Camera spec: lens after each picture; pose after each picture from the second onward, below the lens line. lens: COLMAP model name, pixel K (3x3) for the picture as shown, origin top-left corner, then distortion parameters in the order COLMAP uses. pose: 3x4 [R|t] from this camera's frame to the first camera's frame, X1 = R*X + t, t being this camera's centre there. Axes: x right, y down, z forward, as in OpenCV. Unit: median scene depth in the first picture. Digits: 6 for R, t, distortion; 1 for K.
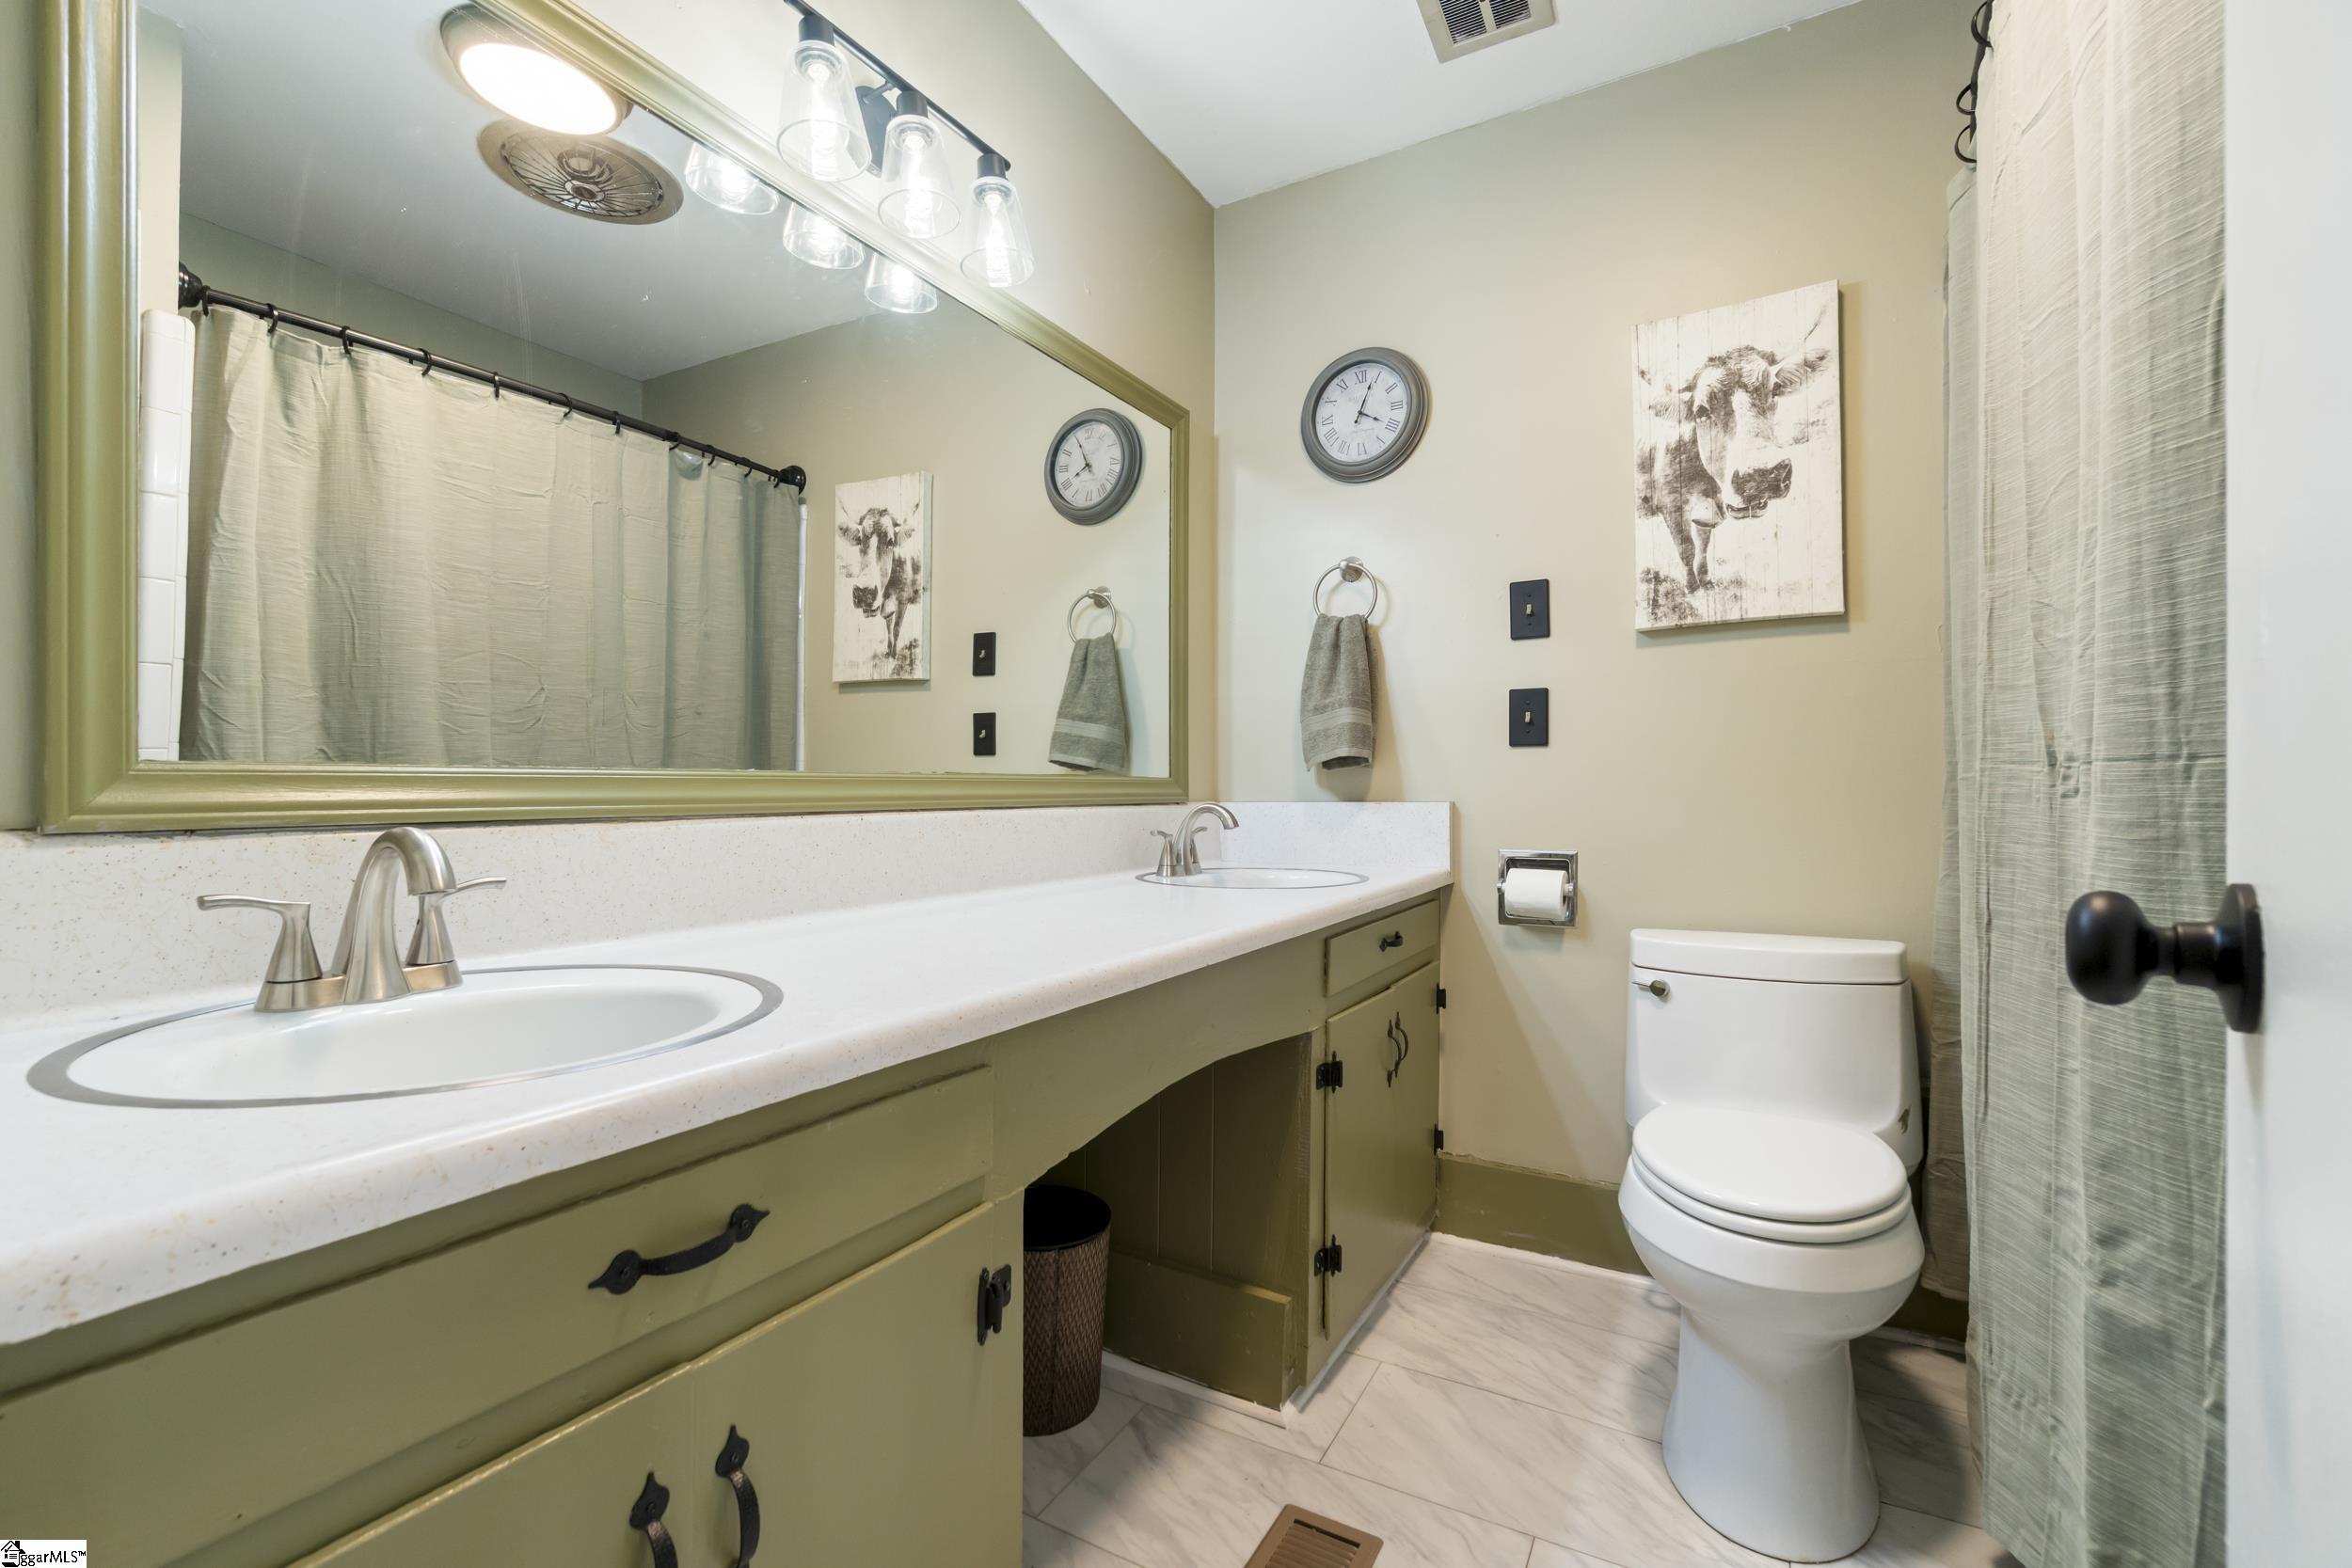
lens RADIAL K [[1017.1, 0, 1163.8], [0, 1017.1, 764.4], [0, 0, 1]] dist [-0.002773, -0.000324]
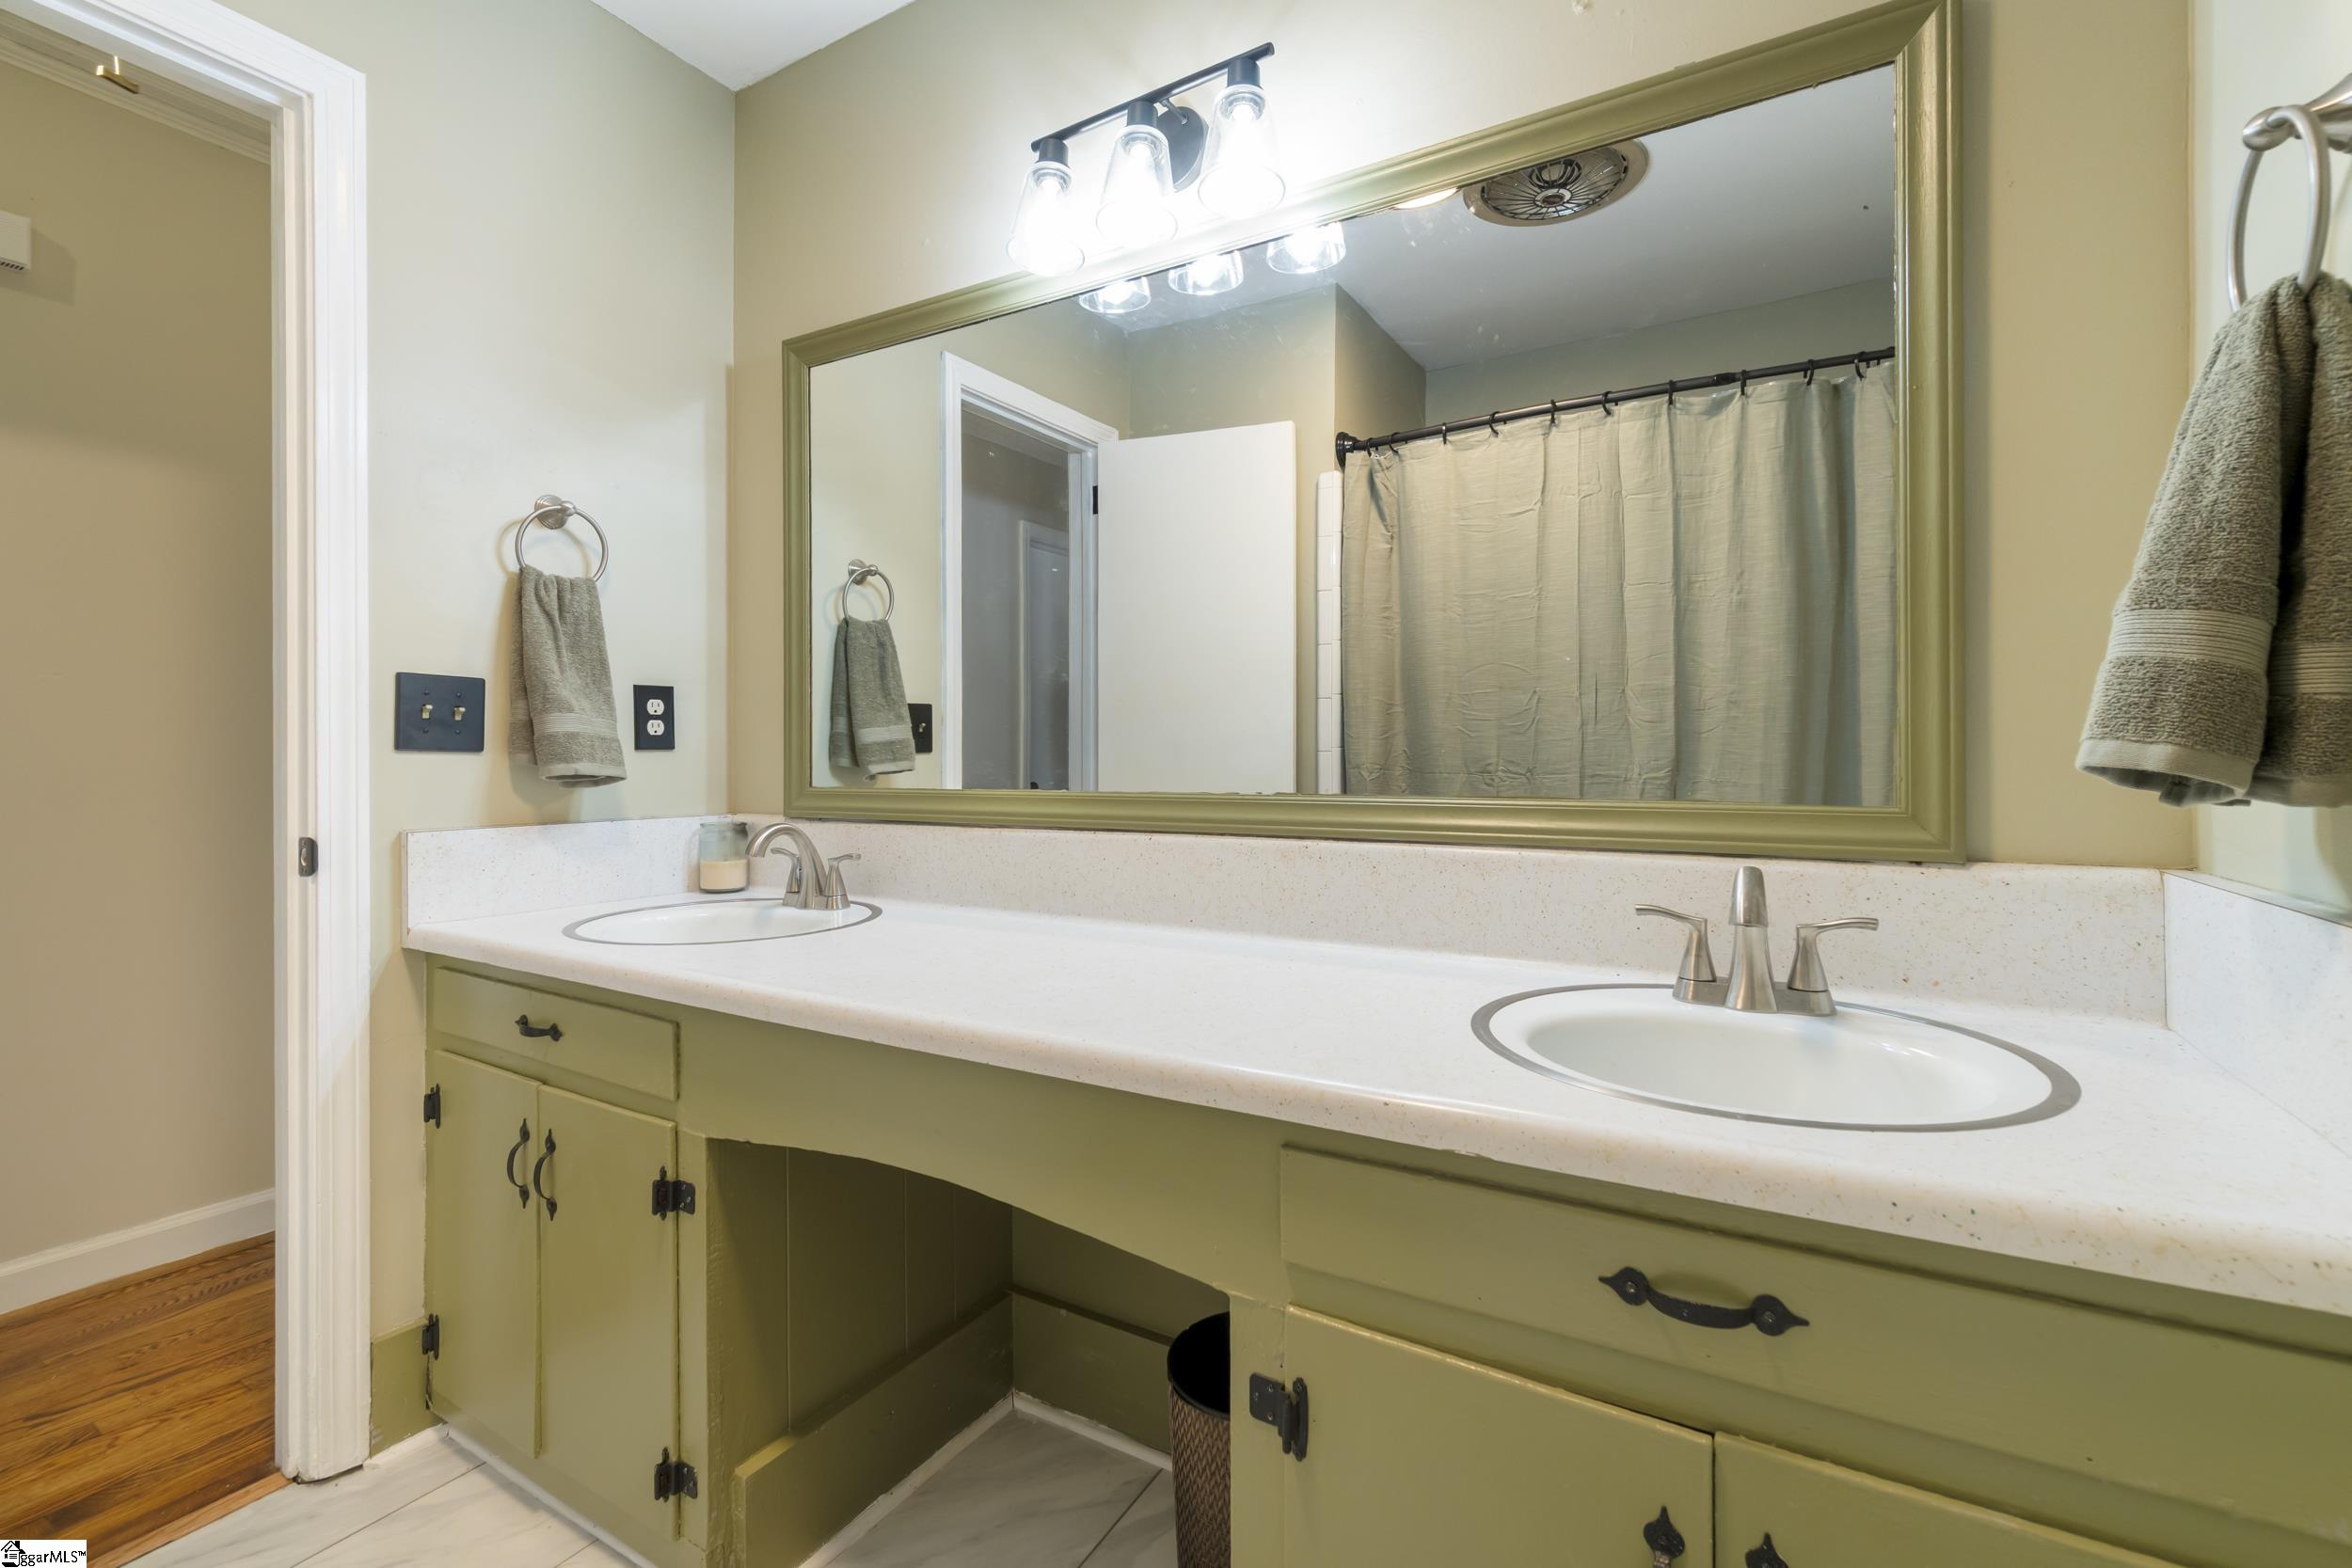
lens RADIAL K [[1001.7, 0, 1180.3], [0, 1001.7, 758.0], [0, 0, 1]] dist [-0.052725, -0.000170]
pose [[0.000366, 0.001977, -0.999998, 0.442027], [0.025636, 0.999669, 0.001986, -0.016984], [0.999671, -0.025636, 0.000315, 0.652305]]
